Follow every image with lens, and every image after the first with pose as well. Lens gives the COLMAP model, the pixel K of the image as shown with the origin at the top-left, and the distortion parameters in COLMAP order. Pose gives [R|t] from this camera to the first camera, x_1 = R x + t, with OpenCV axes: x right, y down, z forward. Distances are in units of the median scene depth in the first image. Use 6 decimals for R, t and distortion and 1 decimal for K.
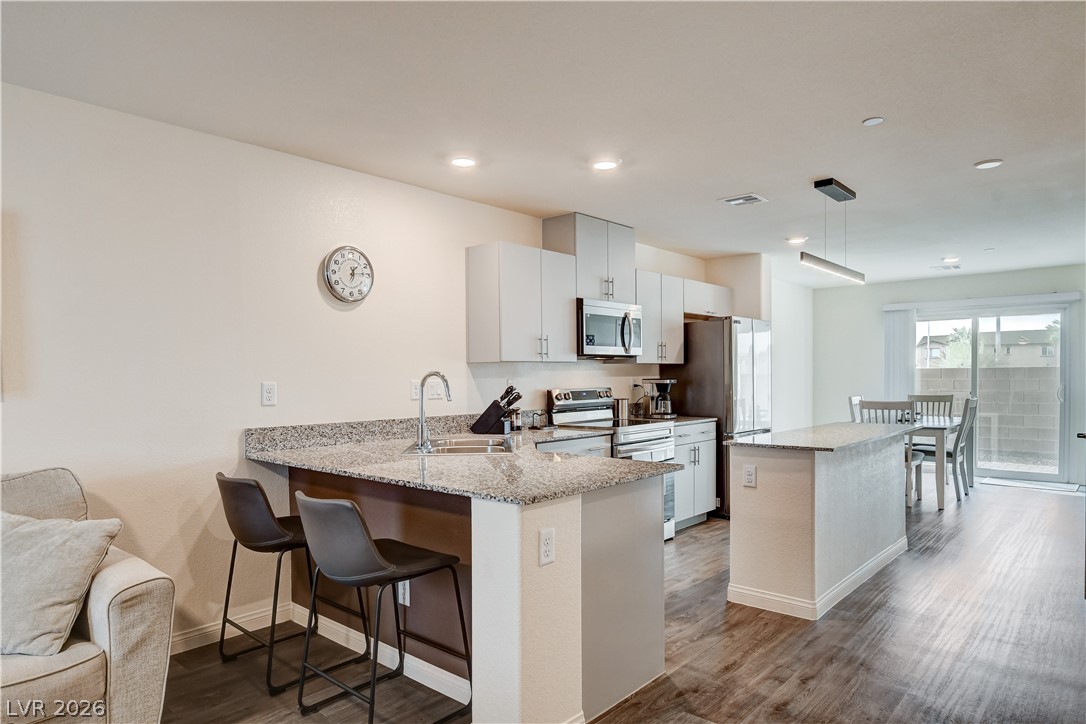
lens RADIAL K [[667.0, 0, 546.7], [0, 667.0, 387.8], [0, 0, 1]] dist [0.027153, -0.000317]
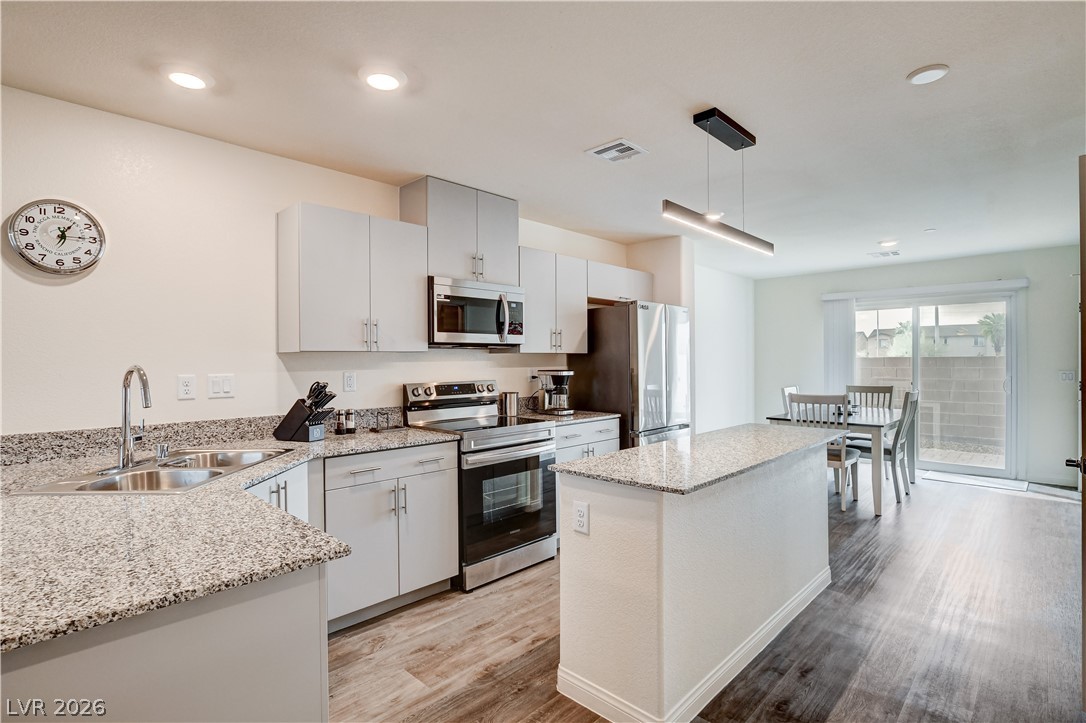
lens RADIAL K [[519.8, 0, 543.0], [0, 519.8, 361.5], [0, 0, 1]] dist [-0.000650, -0.000299]
pose [[0.998233, 0.002072, -0.059387, 0.195176], [-0.003084, 0.999851, -0.016958, -0.013370], [0.059343, 0.017112, 0.998091, 0.301178]]
